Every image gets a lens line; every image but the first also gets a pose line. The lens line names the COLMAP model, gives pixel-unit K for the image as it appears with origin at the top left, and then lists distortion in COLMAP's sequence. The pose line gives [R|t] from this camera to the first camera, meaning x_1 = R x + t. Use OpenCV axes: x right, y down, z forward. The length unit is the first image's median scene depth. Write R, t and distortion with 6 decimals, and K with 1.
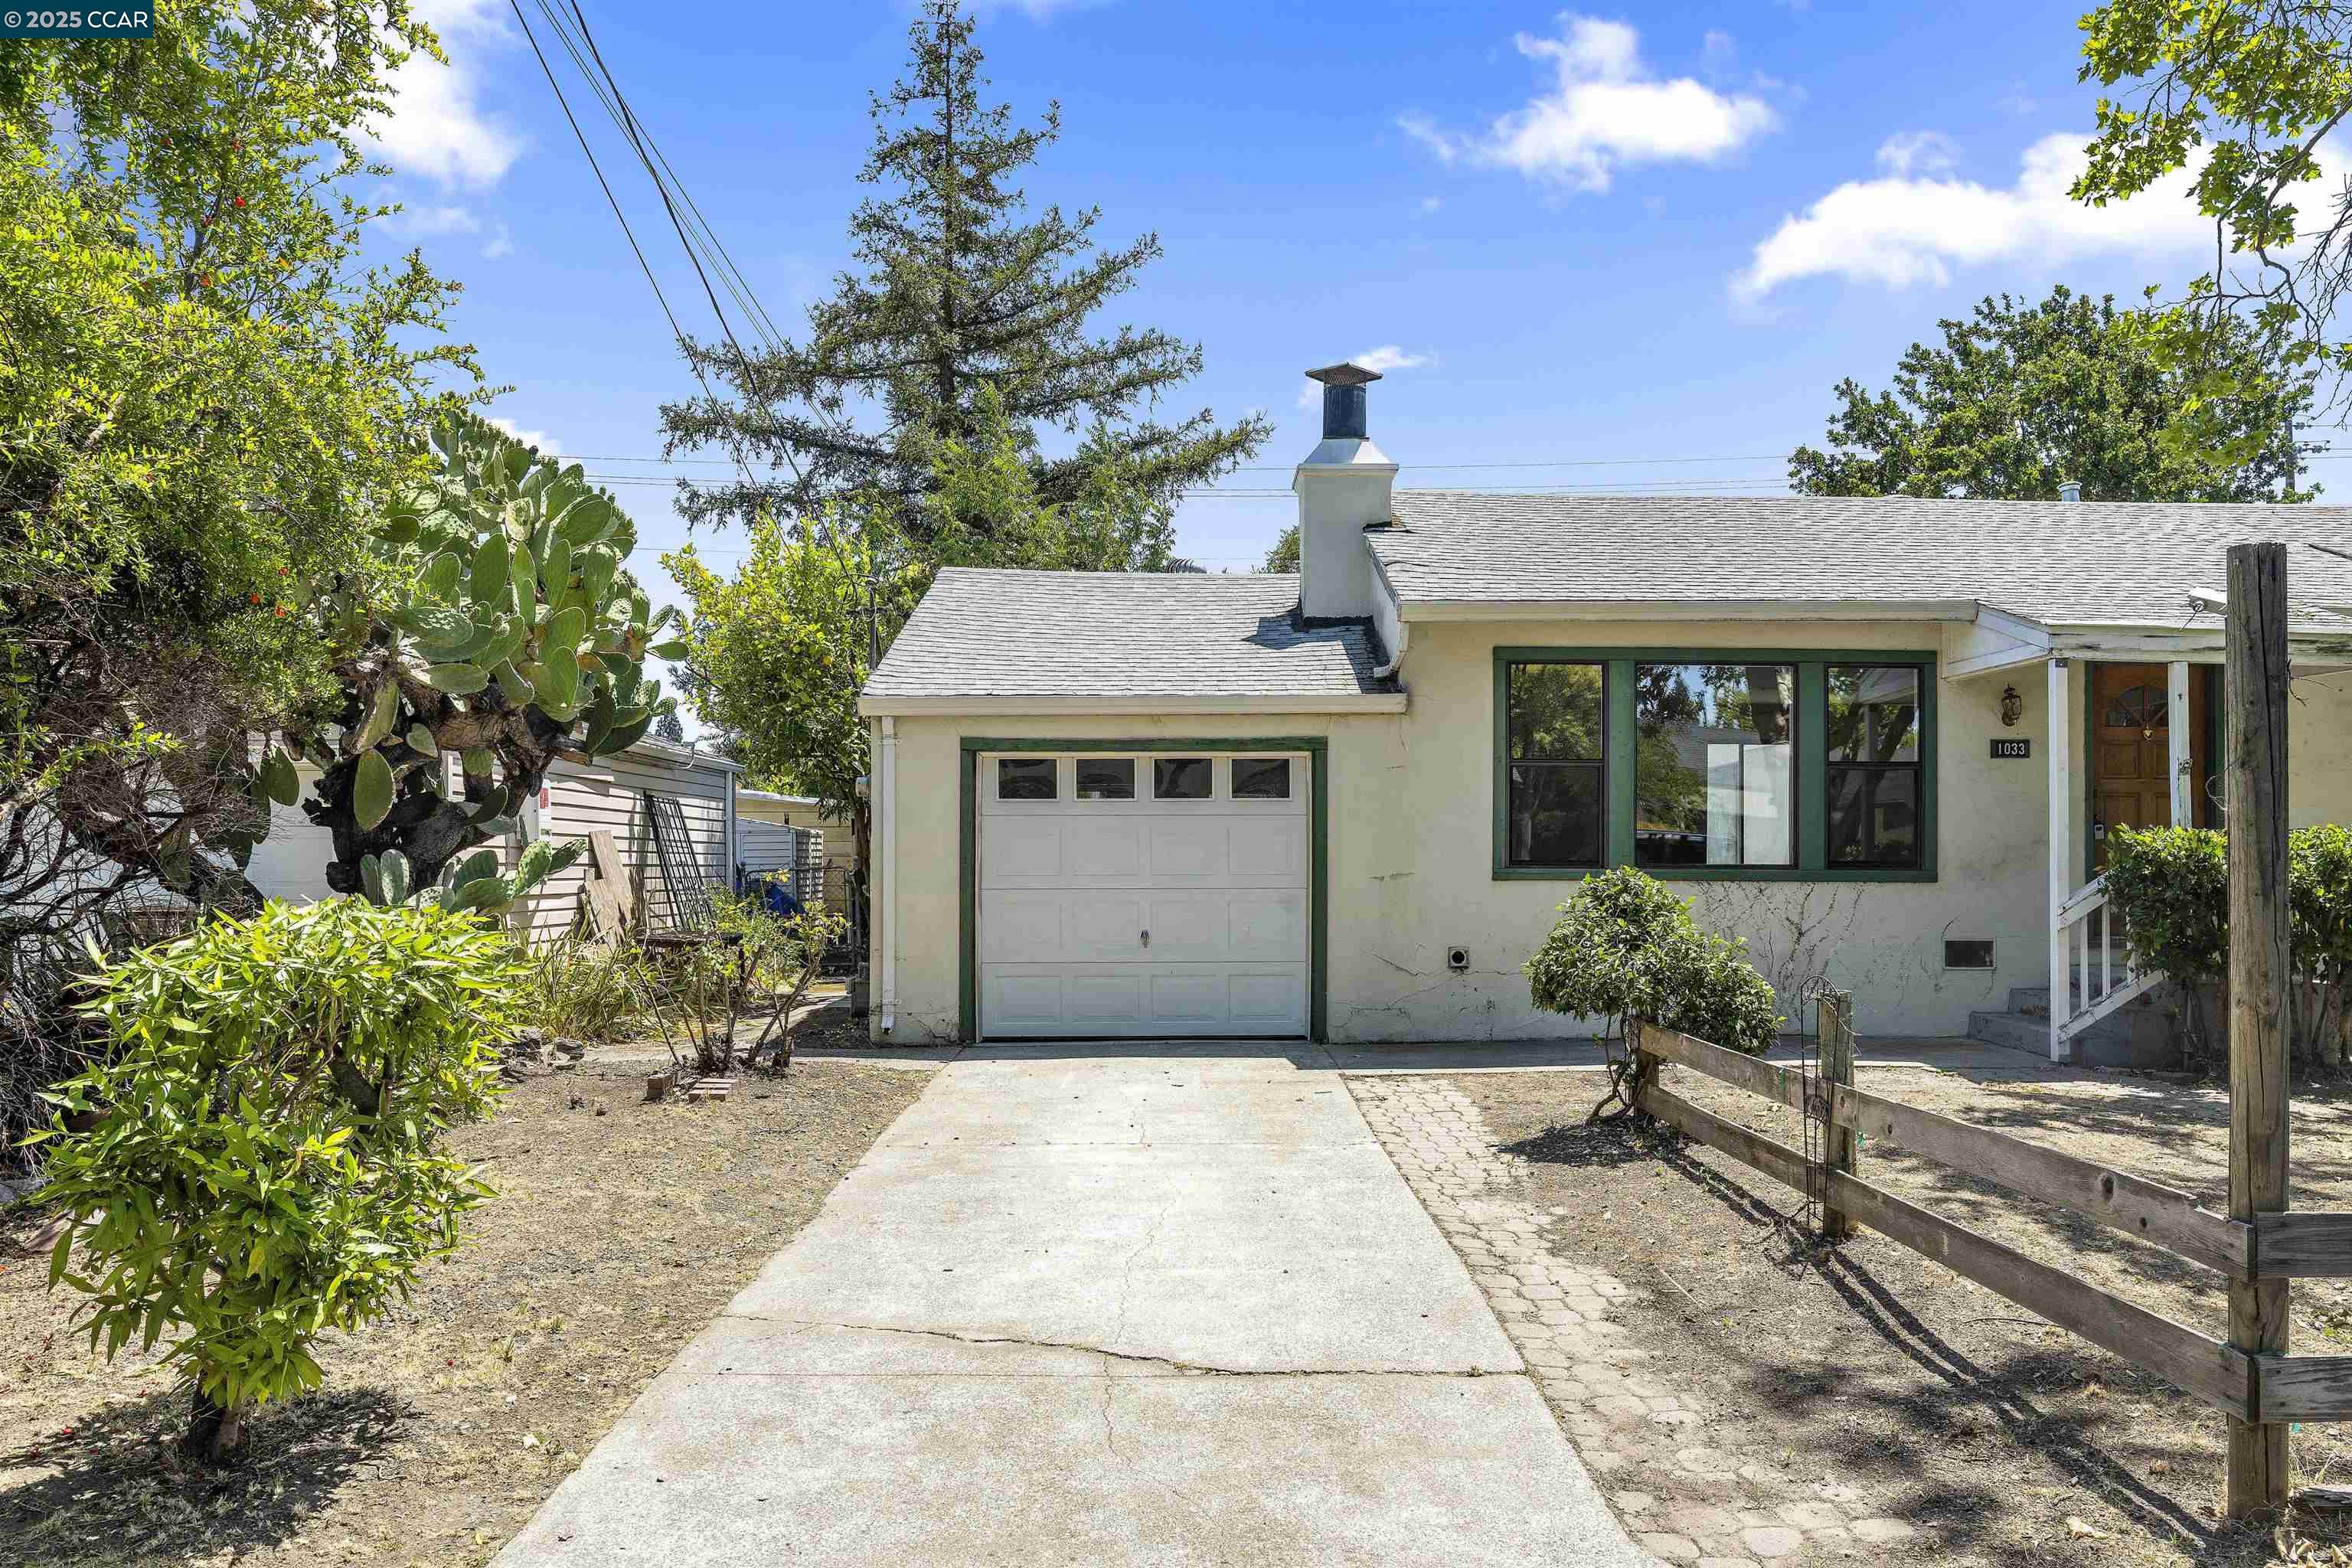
lens RADIAL K [[1683.2, 0, 1227.0], [0, 1683.2, 868.0], [0, 0, 1]] dist [-0.009239, 0.007876]
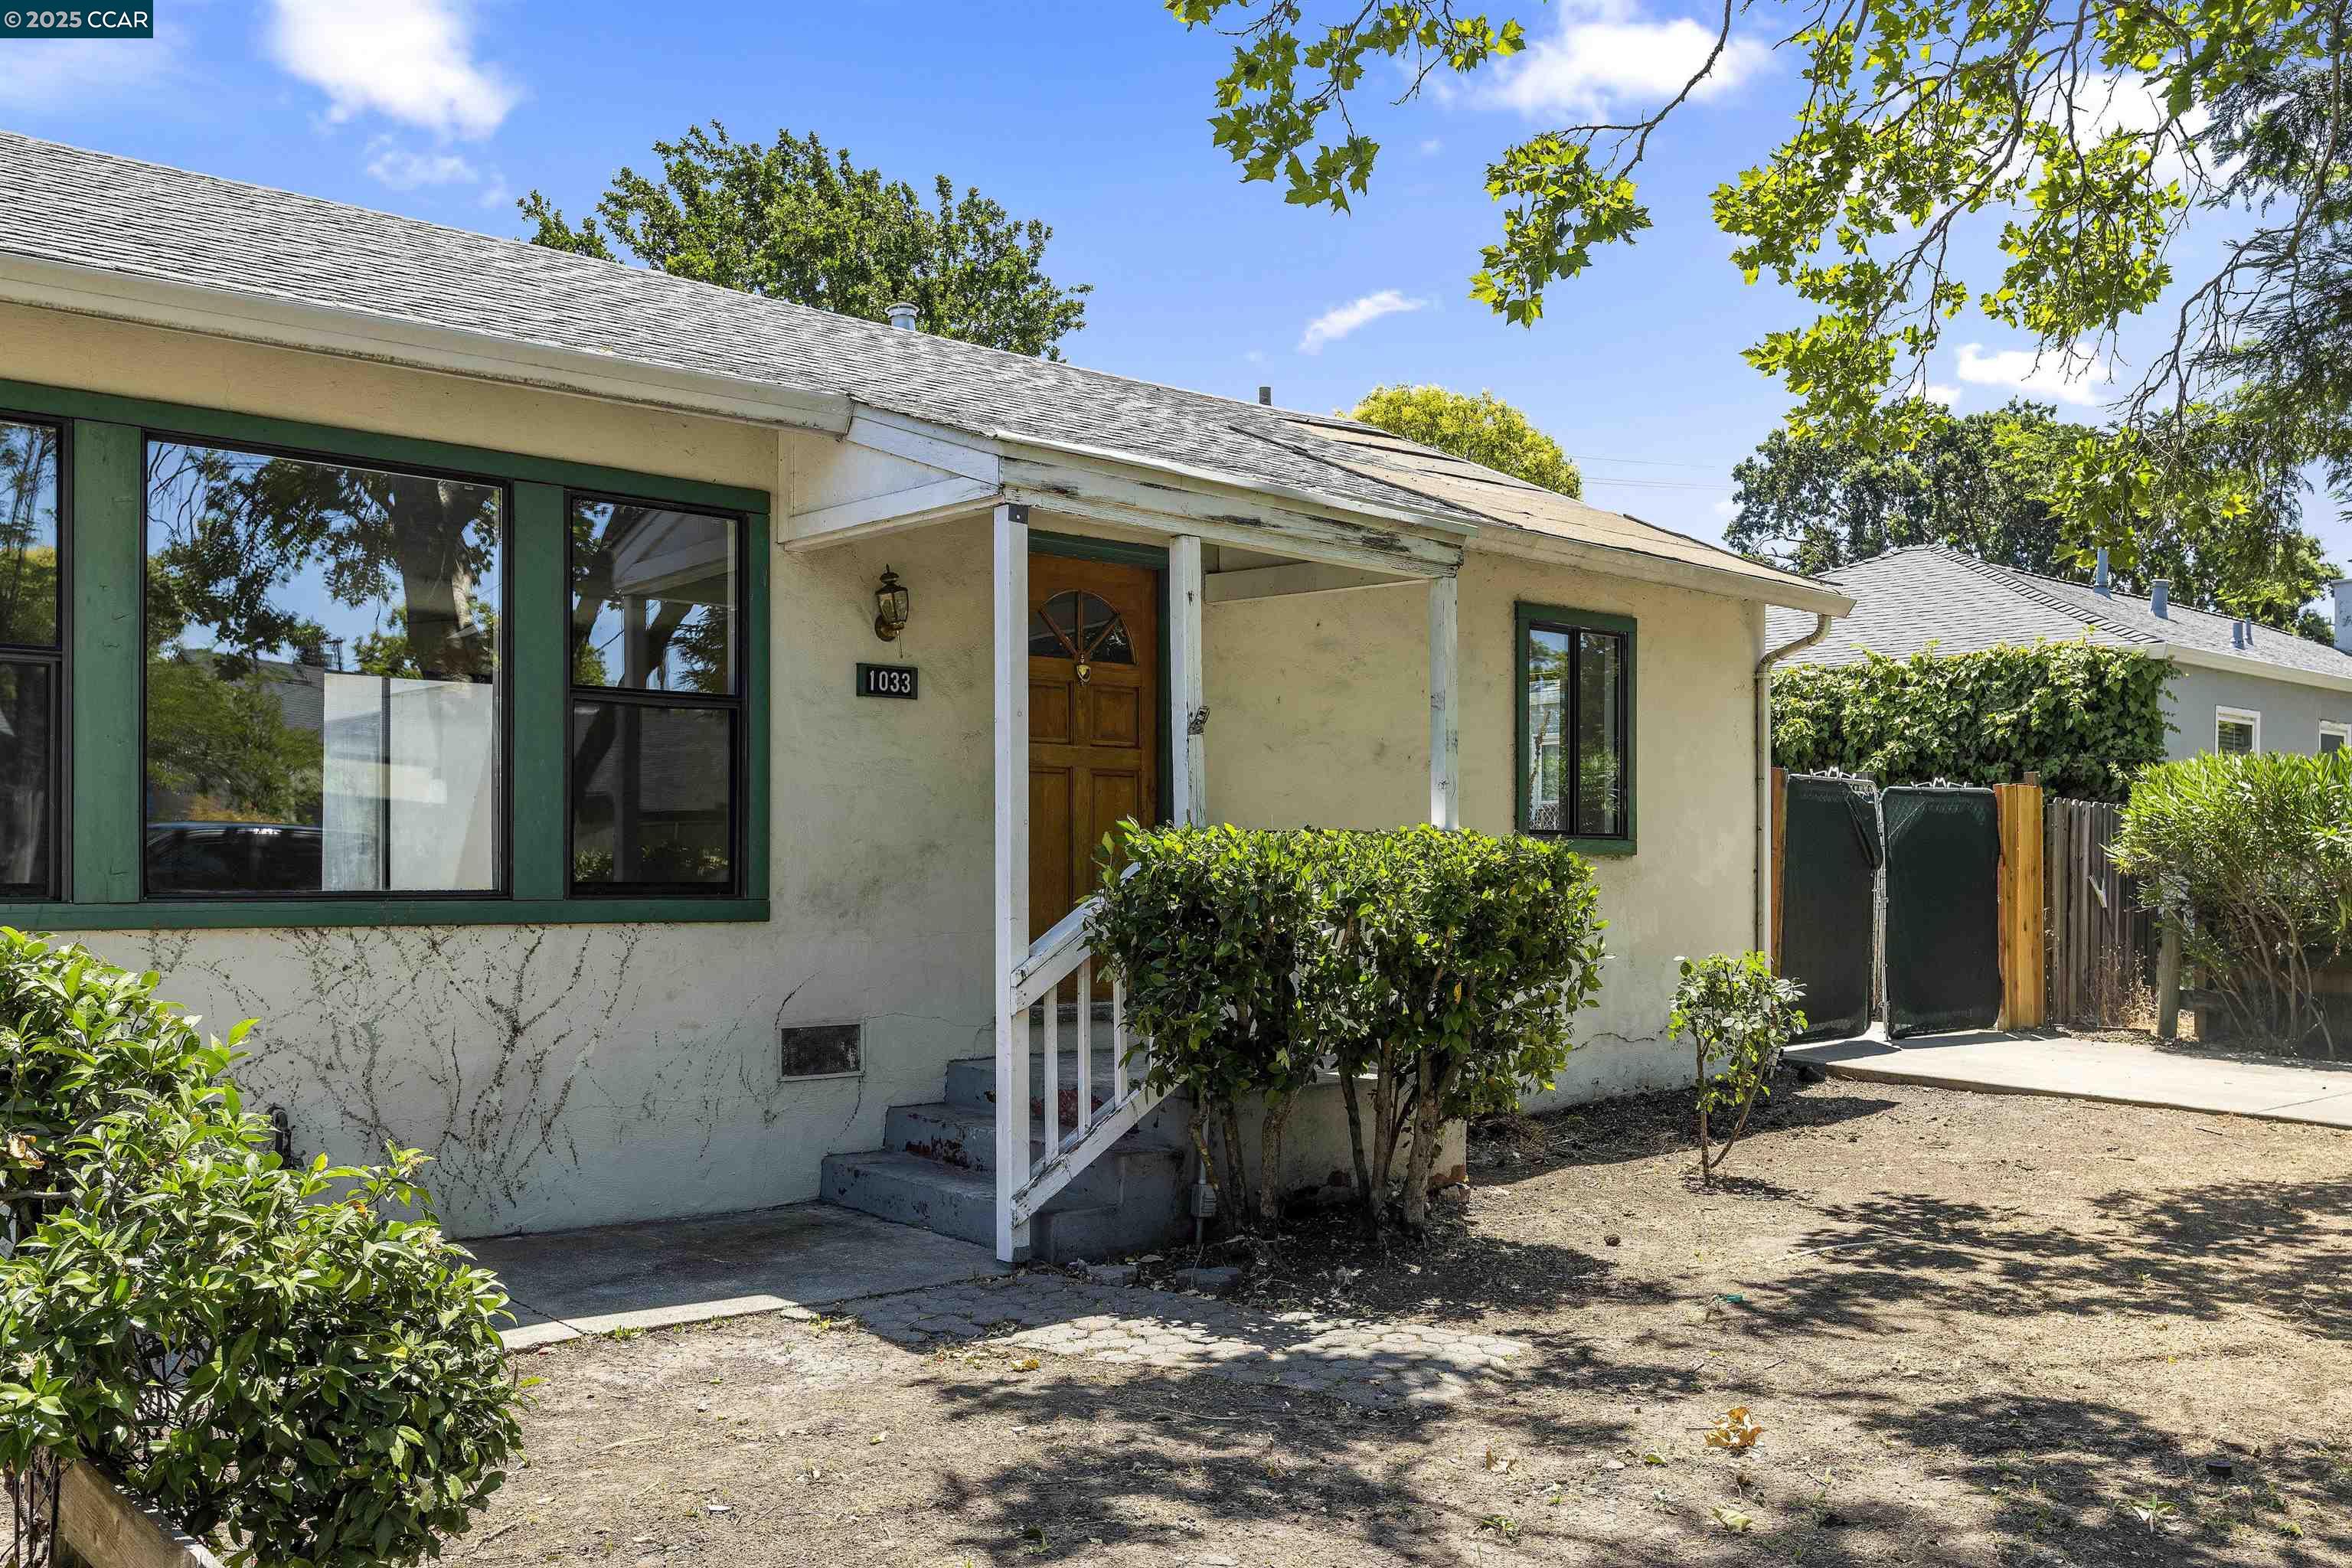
lens RADIAL K [[2000.9, 0, 1238.6], [0, 2000.9, 869.5], [0, 0, 1]] dist [0.006246, -0.018314]
pose [[0.763025, -0.000186, 0.646369, 0.121427], [0.000530, 1.000000, -0.000338, -0.007772], [-0.646369, 0.000601, 0.763025, 0.409800]]
